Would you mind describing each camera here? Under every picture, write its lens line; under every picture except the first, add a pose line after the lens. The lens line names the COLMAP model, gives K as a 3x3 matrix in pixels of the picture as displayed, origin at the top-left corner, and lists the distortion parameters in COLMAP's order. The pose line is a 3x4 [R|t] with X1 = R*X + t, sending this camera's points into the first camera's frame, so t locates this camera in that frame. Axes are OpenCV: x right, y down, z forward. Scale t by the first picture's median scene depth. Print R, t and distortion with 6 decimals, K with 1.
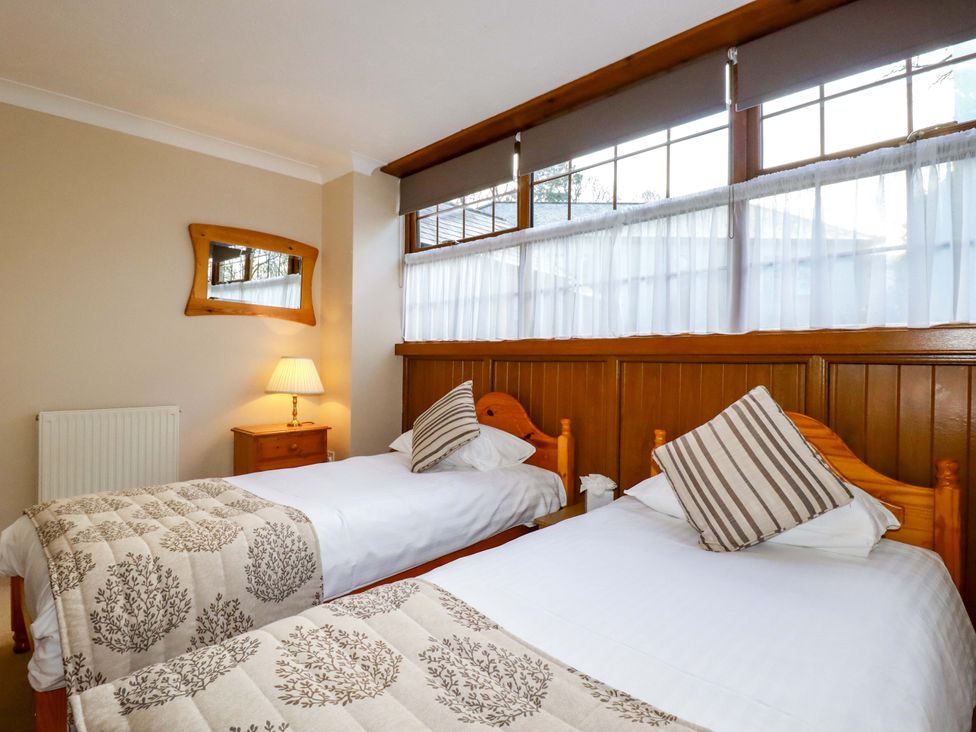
lens RADIAL K [[517.6, 0, 488.0], [0, 517.6, 366.0], [0, 0, 1]] dist [-0.007290, -0.001606]
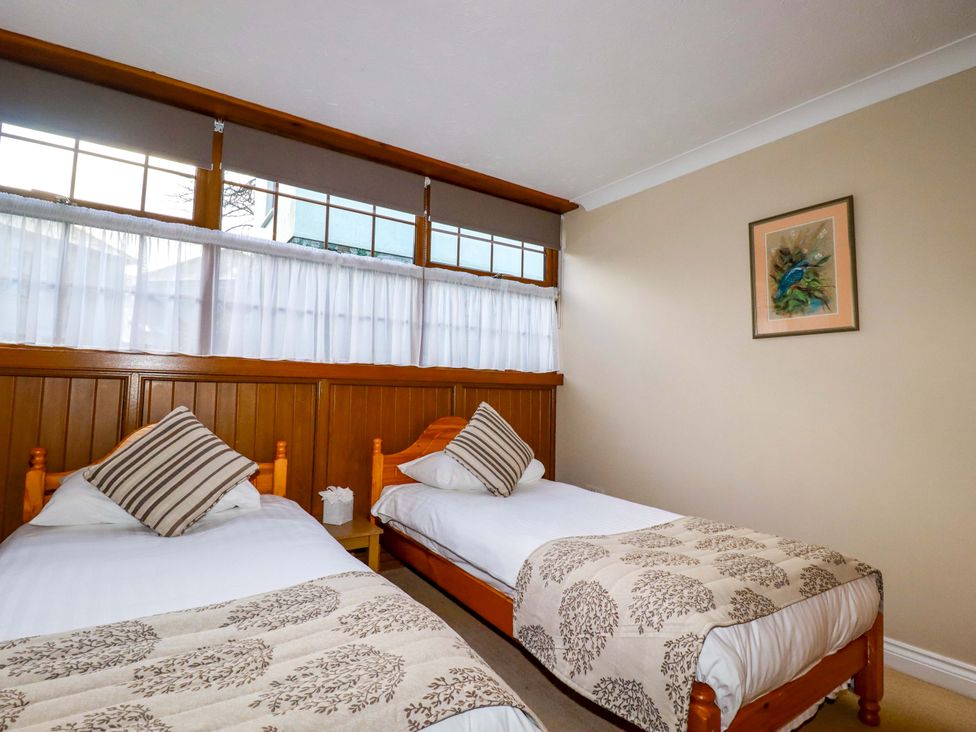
lens RADIAL K [[517.6, 0, 488.0], [0, 517.6, 366.0], [0, 0, 1]] dist [-0.007290, -0.001606]
pose [[0.191370, 0.037208, 0.980813, -0.852785], [-0.011227, 0.999299, -0.035719, -0.012366], [-0.981454, -0.004176, 0.191653, 0.477029]]
